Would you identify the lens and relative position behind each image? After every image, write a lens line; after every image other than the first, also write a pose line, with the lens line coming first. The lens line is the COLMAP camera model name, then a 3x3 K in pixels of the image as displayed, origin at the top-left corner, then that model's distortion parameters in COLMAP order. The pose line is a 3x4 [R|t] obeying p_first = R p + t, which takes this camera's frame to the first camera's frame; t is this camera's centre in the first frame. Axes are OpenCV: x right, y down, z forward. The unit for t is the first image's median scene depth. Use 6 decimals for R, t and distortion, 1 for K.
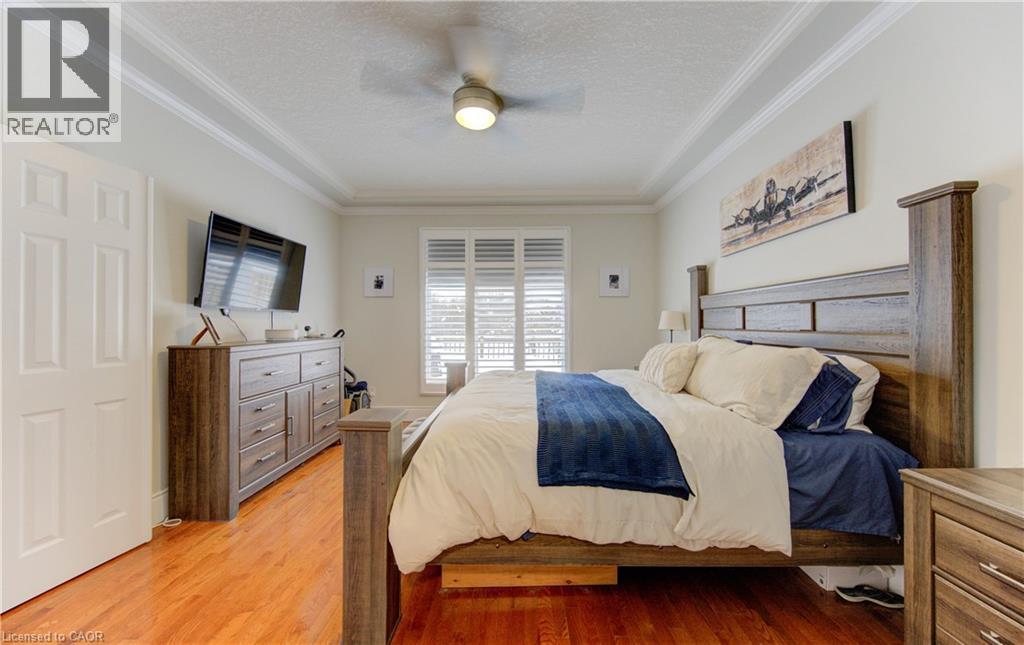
lens RADIAL K [[386.7, 0, 512.0], [0, 386.7, 322.5], [0, 0, 1]] dist [-0.001949, -0.000156]
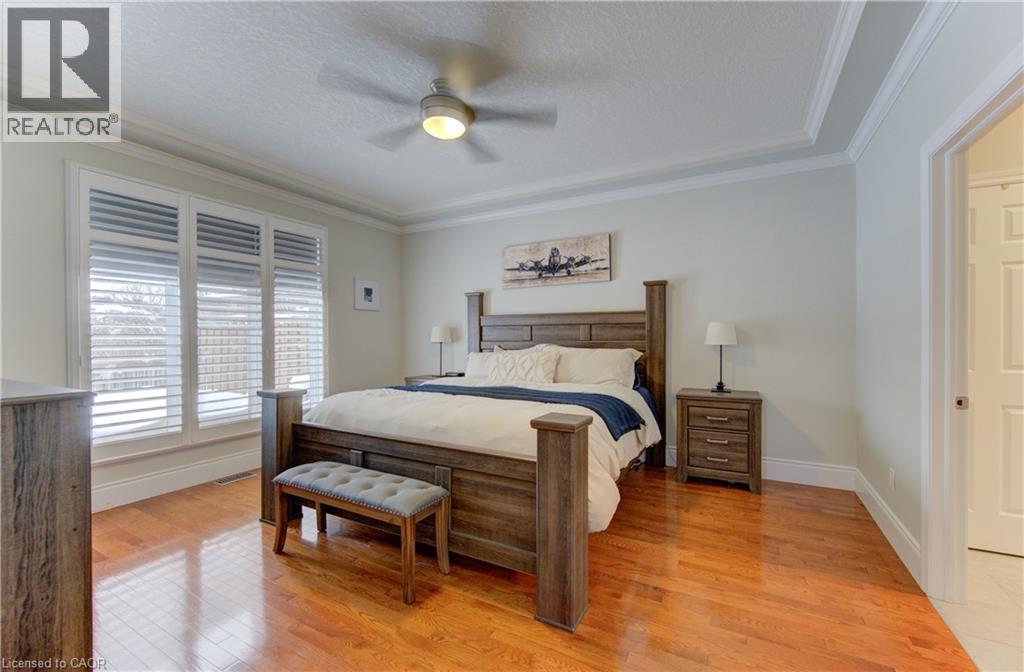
lens RADIAL K [[409.5, 0, 512.0], [0, 409.5, 336.0], [0, 0, 1]] dist [0.000674, 0.000037]
pose [[0.455313, -0.000629, 0.890331, -0.826388], [0.001860, 0.999998, -0.000245, 0.000008], [-0.890330, 0.001768, 0.455313, 0.329073]]
